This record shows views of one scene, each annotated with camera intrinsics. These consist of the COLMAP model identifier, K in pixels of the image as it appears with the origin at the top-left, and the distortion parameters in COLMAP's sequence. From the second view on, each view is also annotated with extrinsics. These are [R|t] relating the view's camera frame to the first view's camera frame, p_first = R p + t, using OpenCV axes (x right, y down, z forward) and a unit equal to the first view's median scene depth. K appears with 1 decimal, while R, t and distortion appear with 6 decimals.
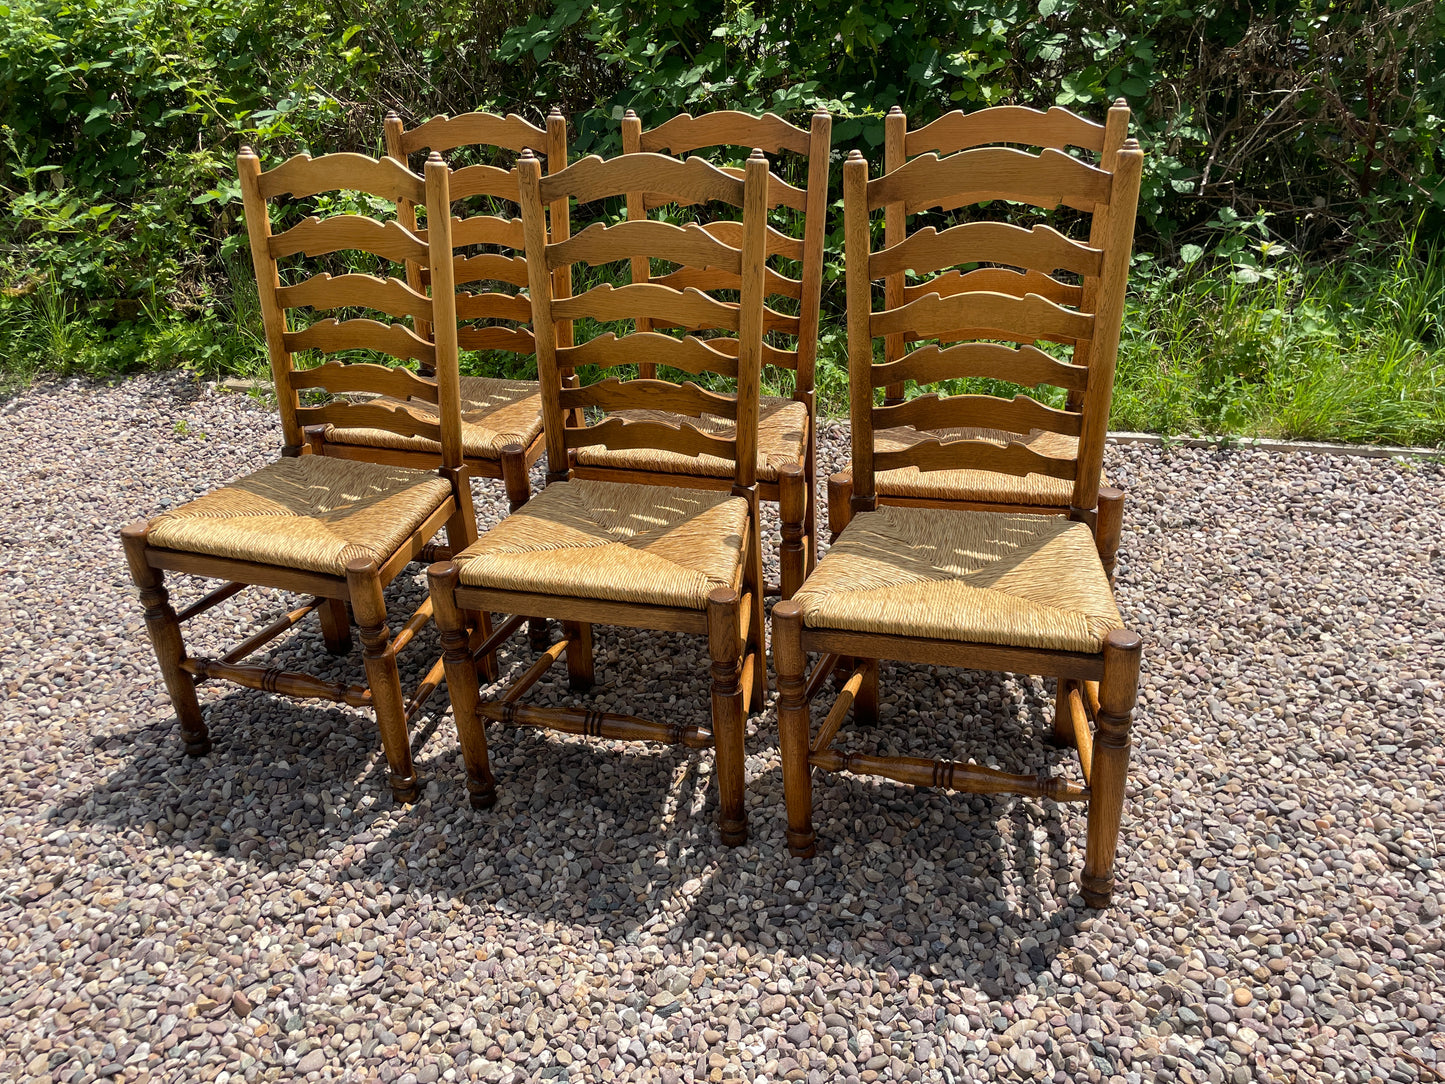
lens RADIAL K [[1094.1, 0, 717.7], [0, 1094.1, 533.3], [0, 0, 1]] dist [0.076850, -0.103617]
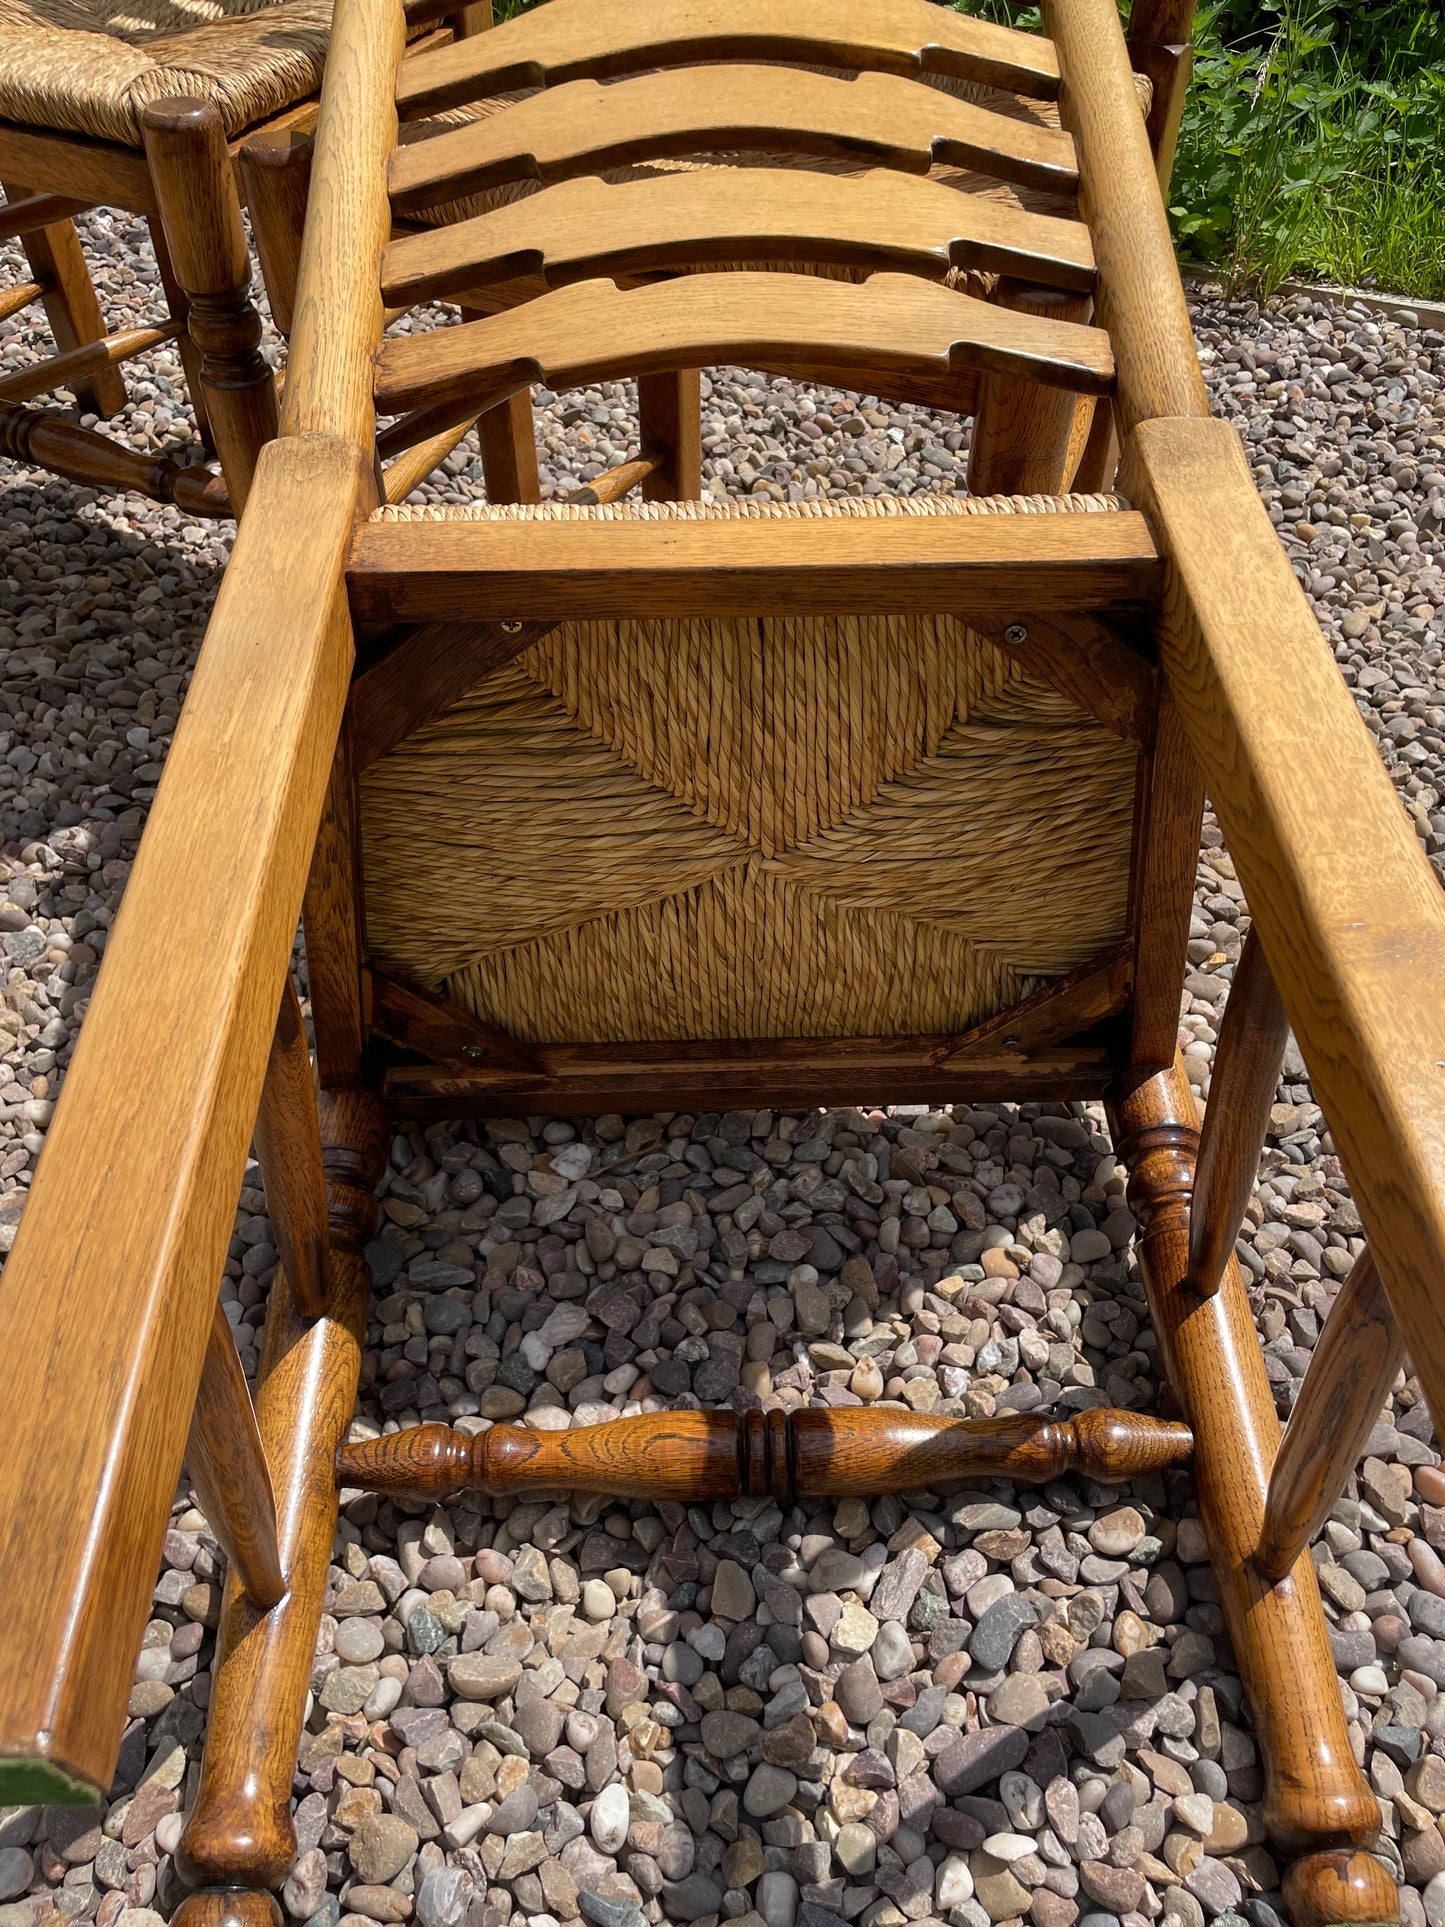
lens RADIAL K [[1483.6, 0, 727.6], [0, 1483.6, 943.5], [0, 0, 1]] dist [0.080691, -0.118127]
pose [[0.975719, 0.190759, -0.107623, 0.346148], [-0.152241, 0.943948, 0.292892, 0.021778], [0.157462, -0.269396, 0.950069, 0.572383]]
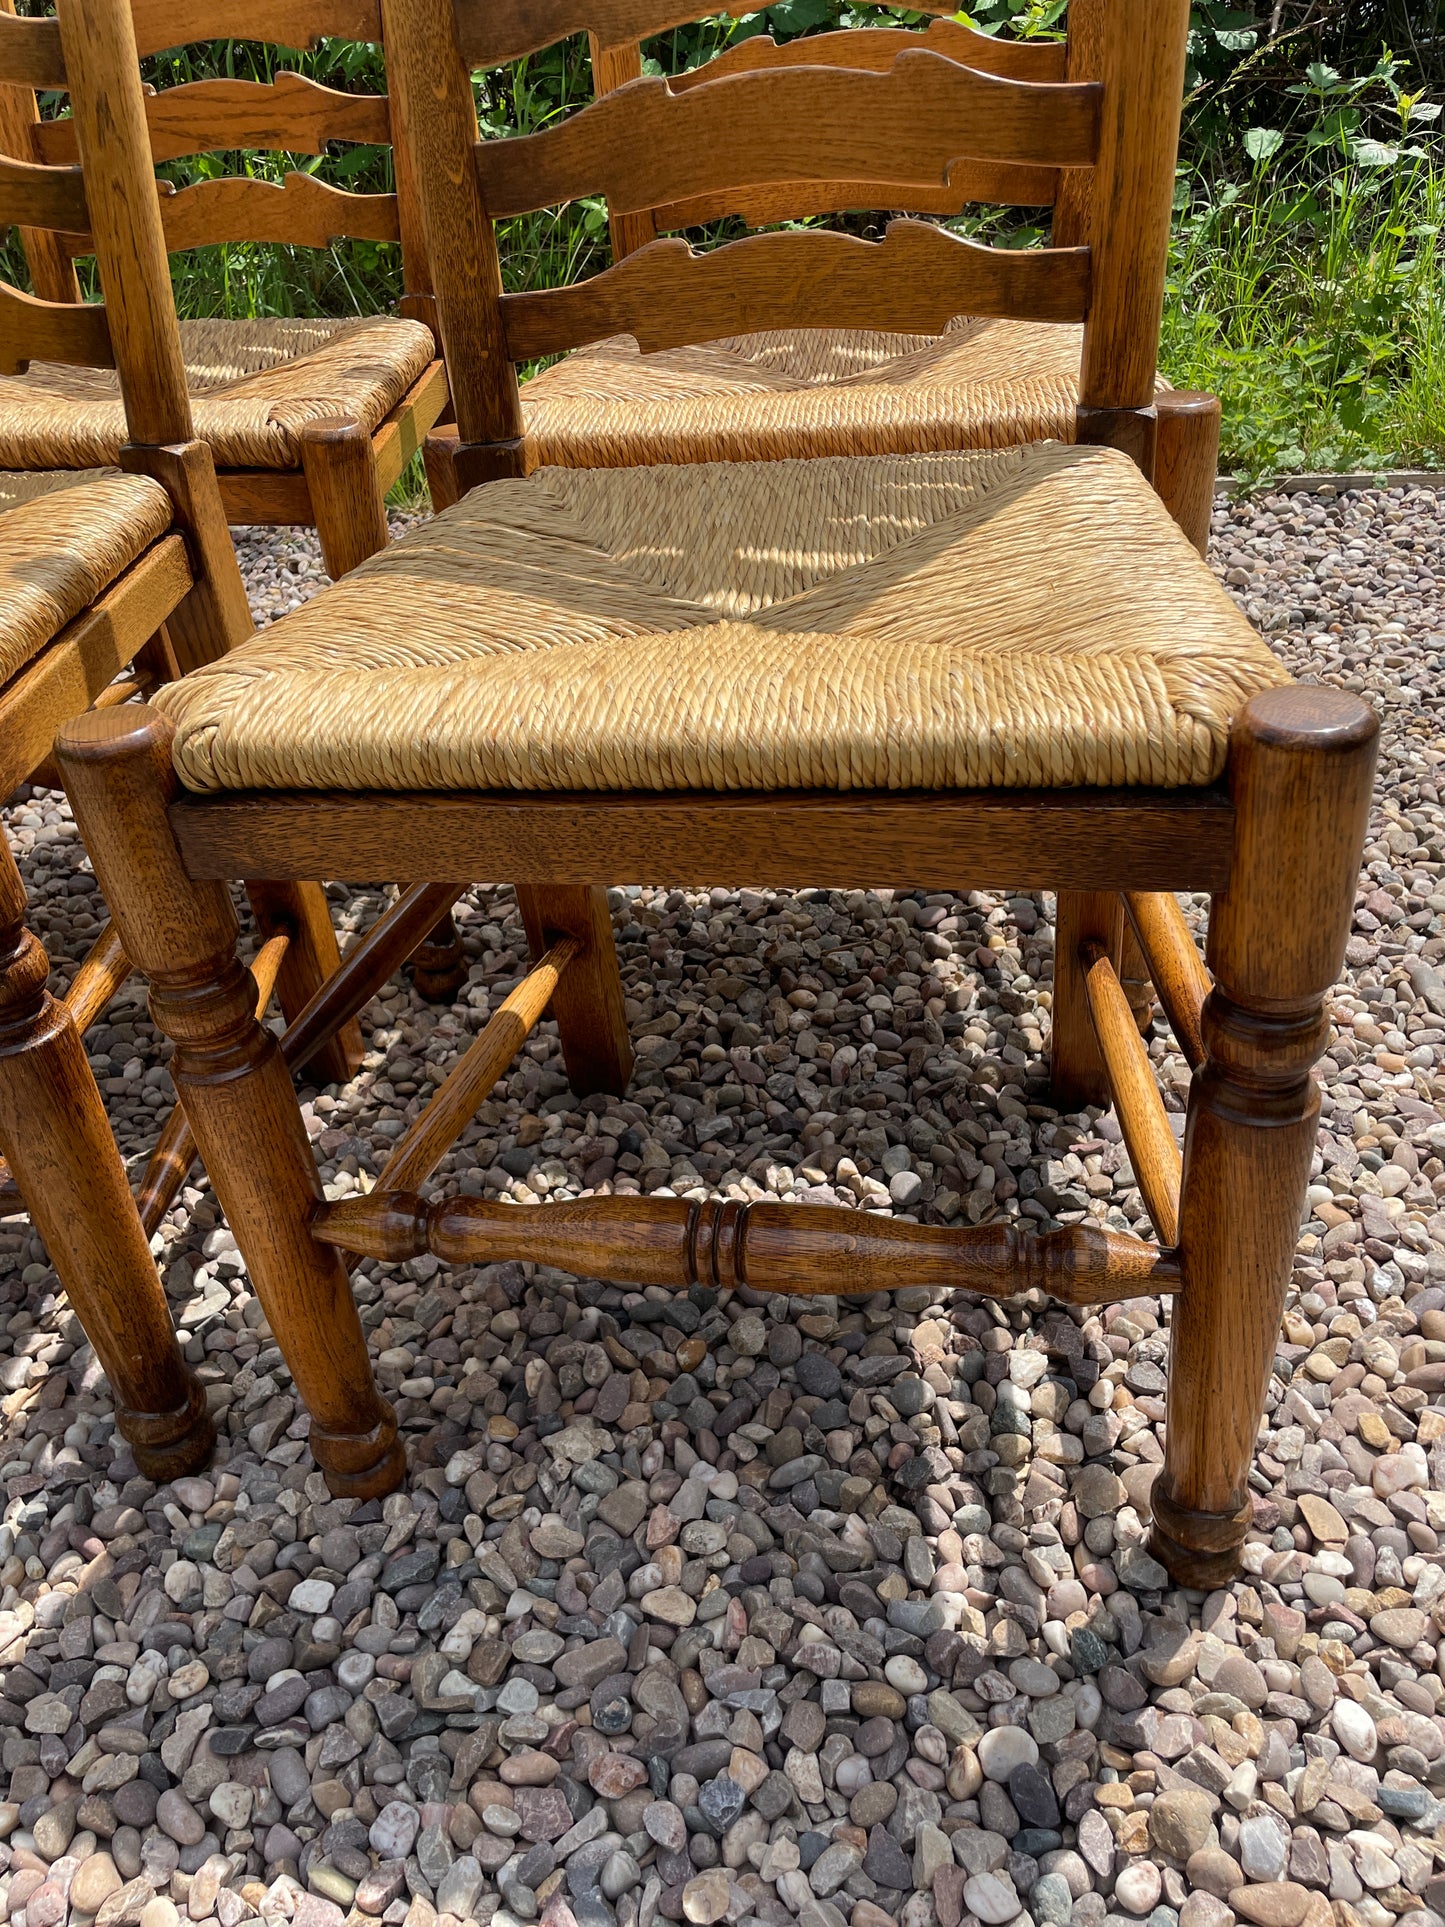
lens RADIAL K [[1466.2, 0, 721.9], [0, 1466.2, 955.3], [0, 0, 1]] dist [0.083495, -0.116587]
pose [[0.994031, -0.072657, 0.081389, 0.154758], [0.064936, 0.993471, 0.093799, 0.085352], [-0.087673, -0.087954, 0.992259, 0.514757]]
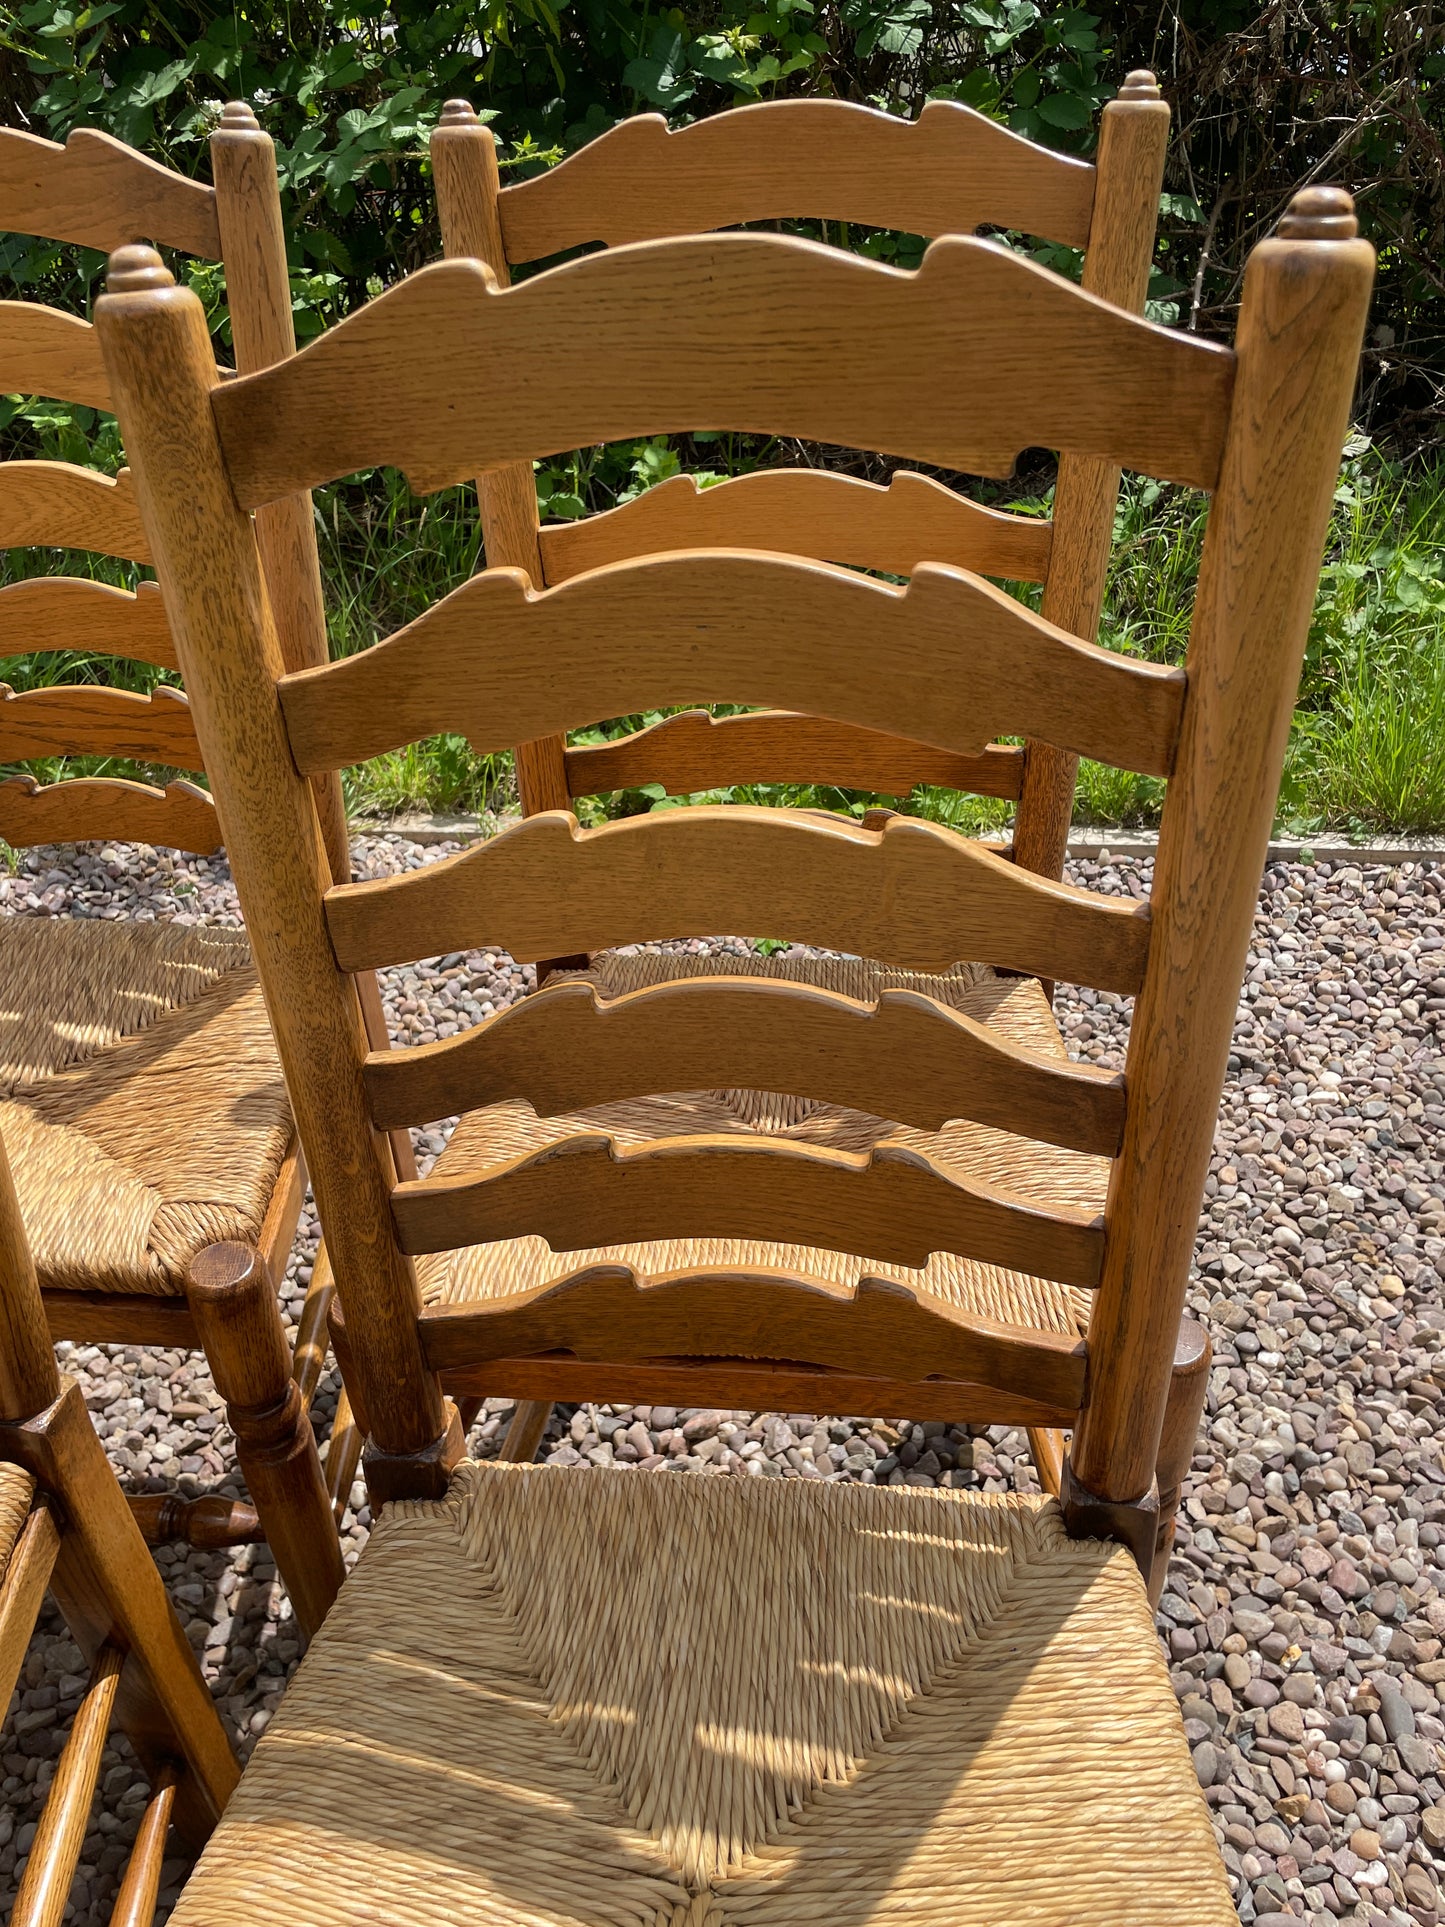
lens RADIAL K [[1466.2, 0, 721.9], [0, 1466.2, 955.3], [0, 0, 1]] dist [0.083495, -0.116587]
pose [[0.985562, -0.080429, 0.148994, 0.167348], [0.063071, 0.991035, 0.117777, -0.206109], [-0.157131, -0.106679, 0.981799, 0.594147]]
